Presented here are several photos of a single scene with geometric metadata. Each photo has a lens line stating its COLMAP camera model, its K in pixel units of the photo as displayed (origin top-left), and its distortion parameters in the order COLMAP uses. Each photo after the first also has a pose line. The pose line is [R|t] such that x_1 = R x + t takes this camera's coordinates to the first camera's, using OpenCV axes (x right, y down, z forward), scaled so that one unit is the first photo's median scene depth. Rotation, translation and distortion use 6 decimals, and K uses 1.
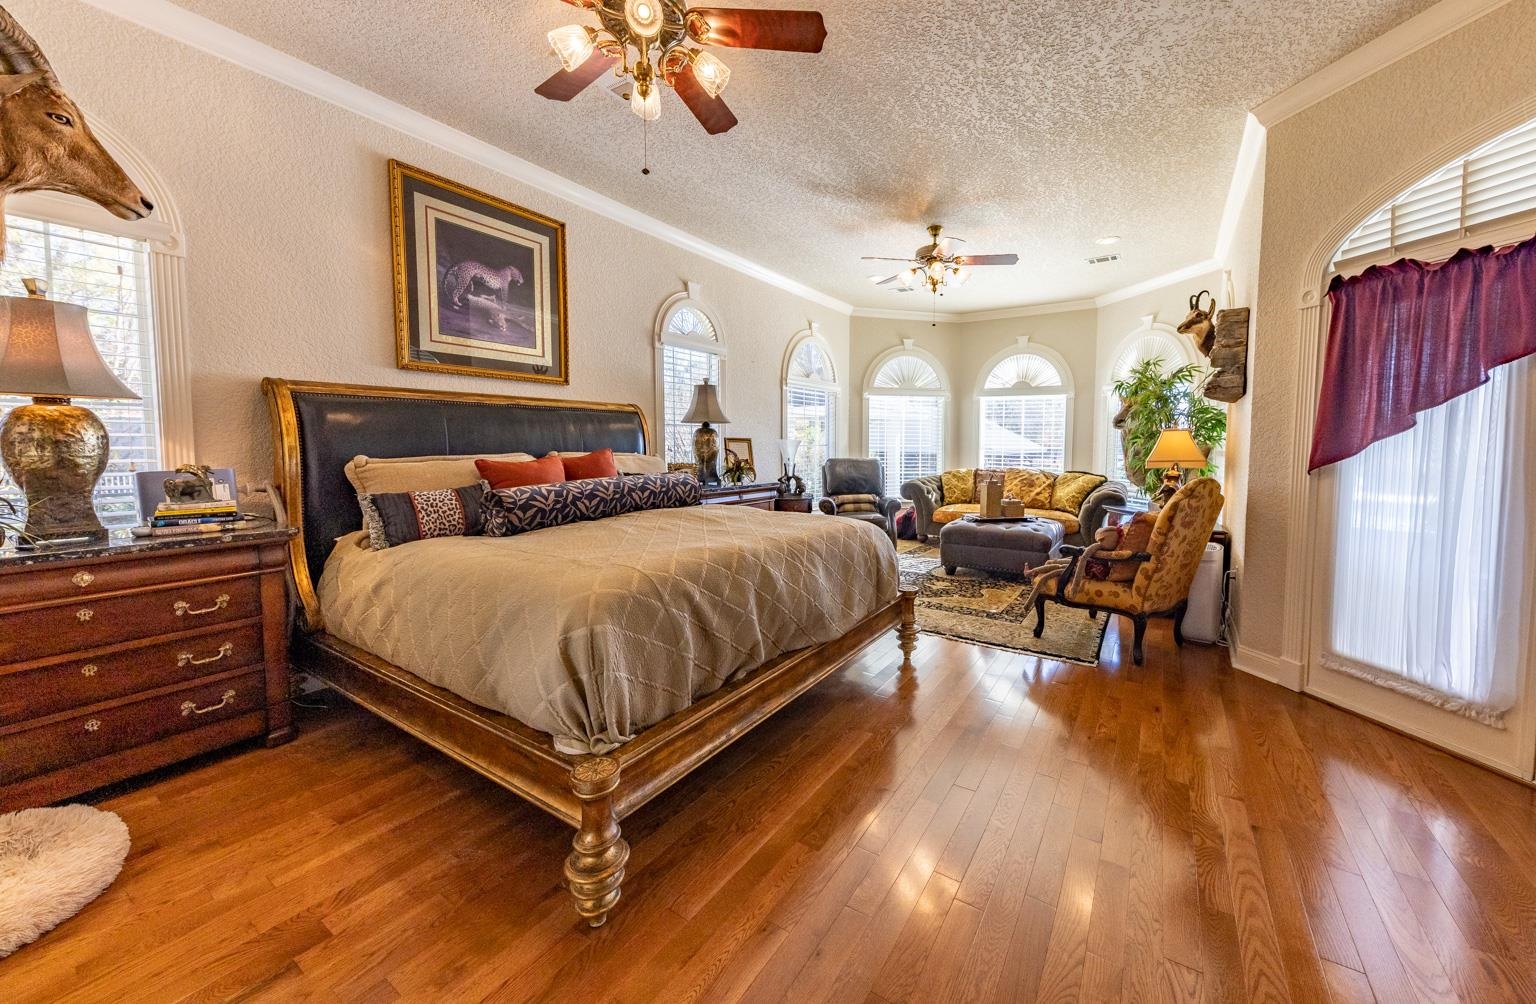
lens RADIAL K [[557.9, 0, 822.3], [0, 557.9, 473.1], [0, 0, 1]] dist [0.010446, -0.000018]
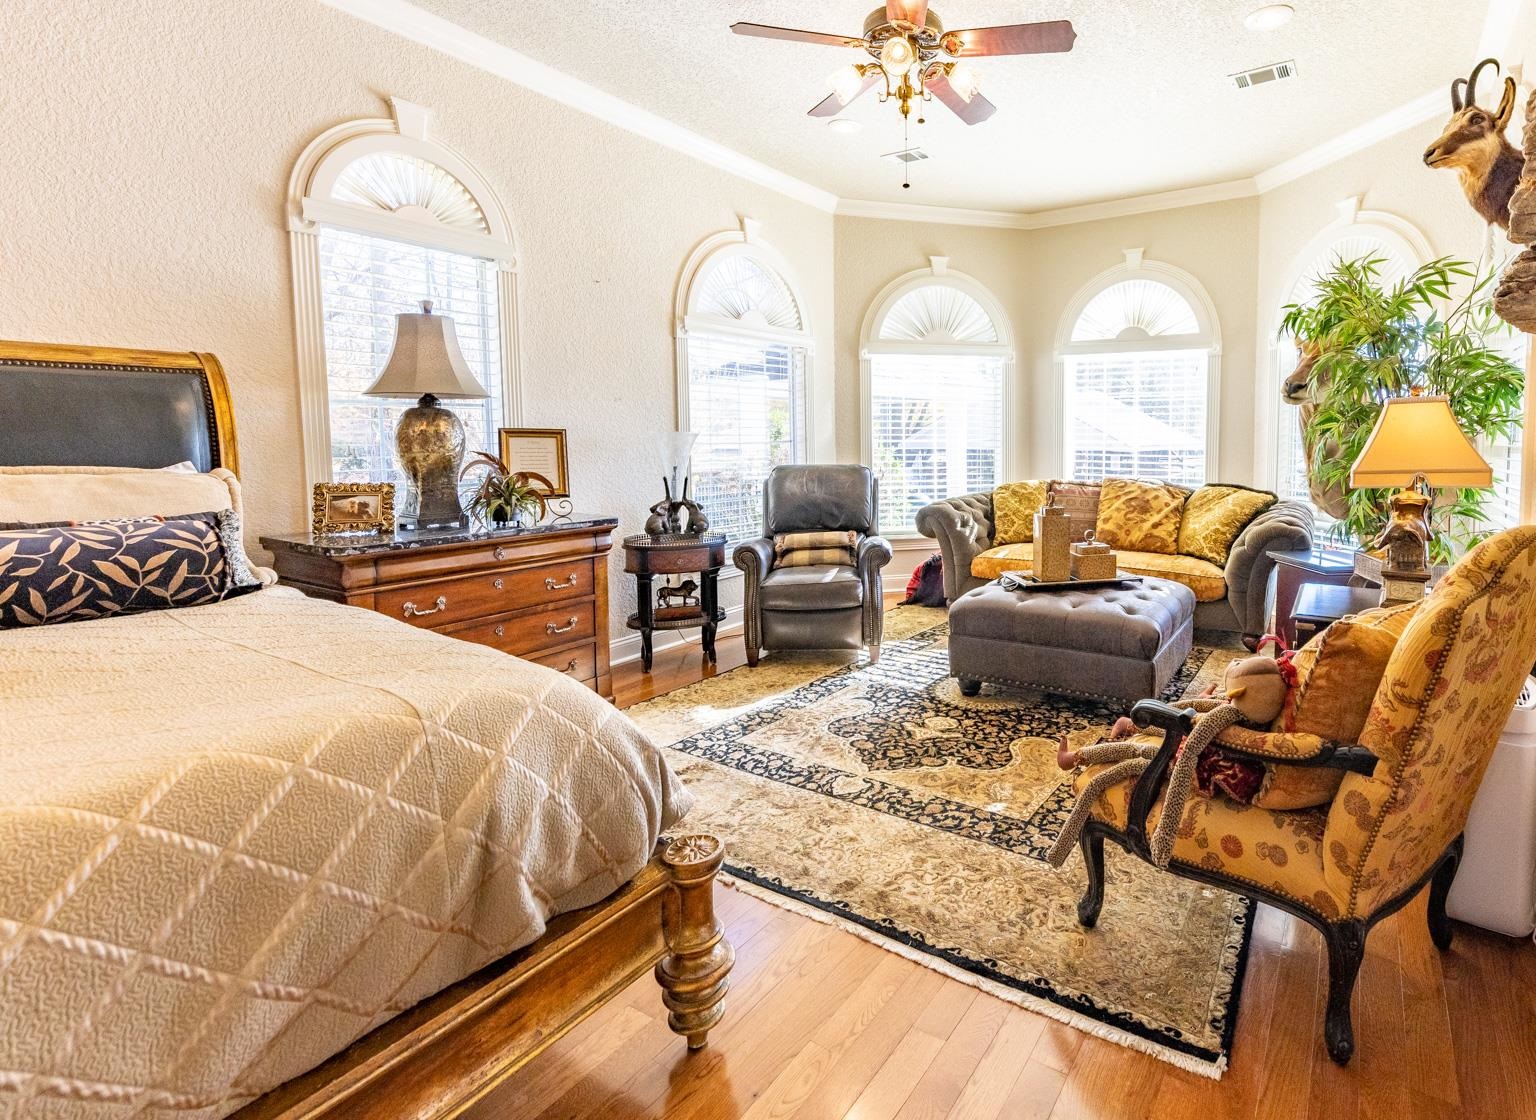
lens RADIAL K [[746.5, 0, 934.7], [0, 746.5, 481.3], [0, 0, 1]] dist [0.007271, -0.000838]
pose [[0.999596, -0.010918, 0.026225, 0.212943], [0.010792, 0.999930, 0.004911, -0.018437], [-0.026277, -0.004626, 0.999644, 0.380861]]
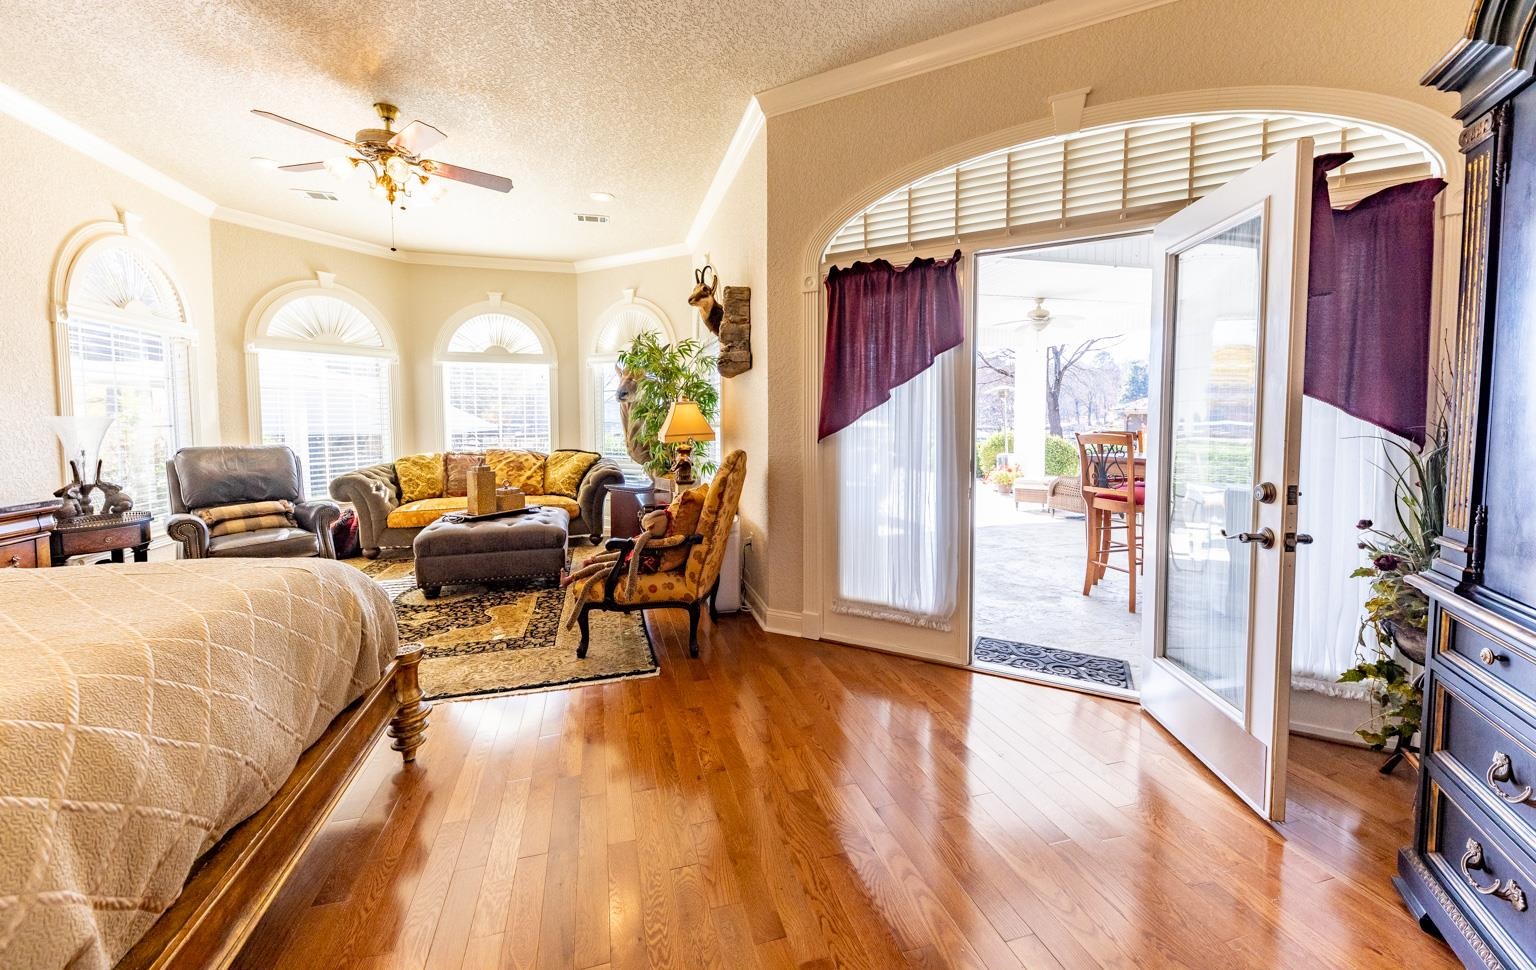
lens RADIAL K [[581.3, 0, 758.0], [0, 581.3, 448.5], [0, 0, 1]] dist [0.015256, -0.007788]
pose [[0.685122, -0.046882, 0.726919, -0.030696], [0.050691, 0.998576, 0.016626, -0.007277], [-0.726663, 0.025457, 0.686522, 0.184338]]
